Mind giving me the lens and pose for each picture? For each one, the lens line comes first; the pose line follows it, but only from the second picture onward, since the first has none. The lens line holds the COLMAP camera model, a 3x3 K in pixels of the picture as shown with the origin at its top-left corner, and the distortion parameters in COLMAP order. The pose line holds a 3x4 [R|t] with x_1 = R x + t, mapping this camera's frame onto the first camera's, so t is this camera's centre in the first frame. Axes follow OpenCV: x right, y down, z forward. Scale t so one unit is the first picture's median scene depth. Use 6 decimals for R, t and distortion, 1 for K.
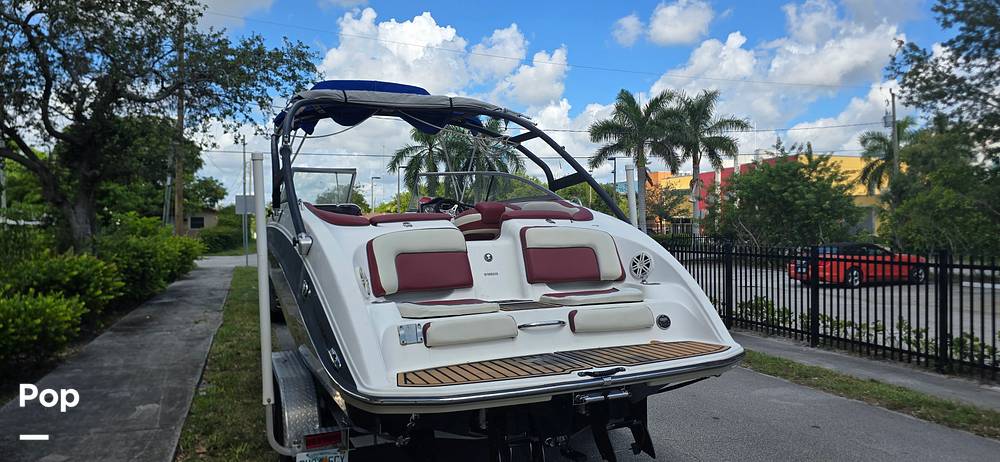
lens RADIAL K [[663.2, 0, 498.3], [0, 663.2, 234.0], [0, 0, 1]] dist [0.041006, -0.021399]
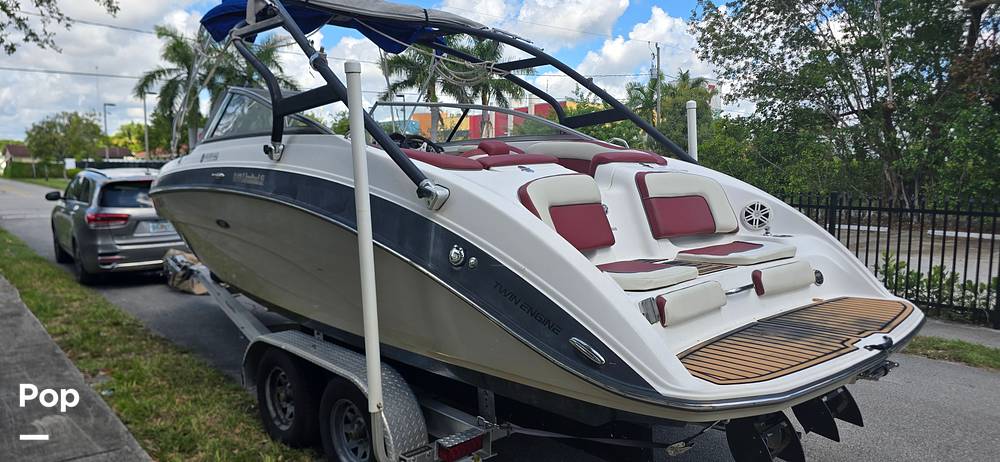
lens RADIAL K [[663.2, 0, 504.4], [0, 663.2, 254.0], [0, 0, 1]] dist [0.041006, -0.021399]
pose [[0.937625, -0.034793, 0.345903, -0.280905], [-0.006988, 0.992892, 0.118812, -0.004504], [-0.347578, -0.113818, 0.930717, 0.172947]]
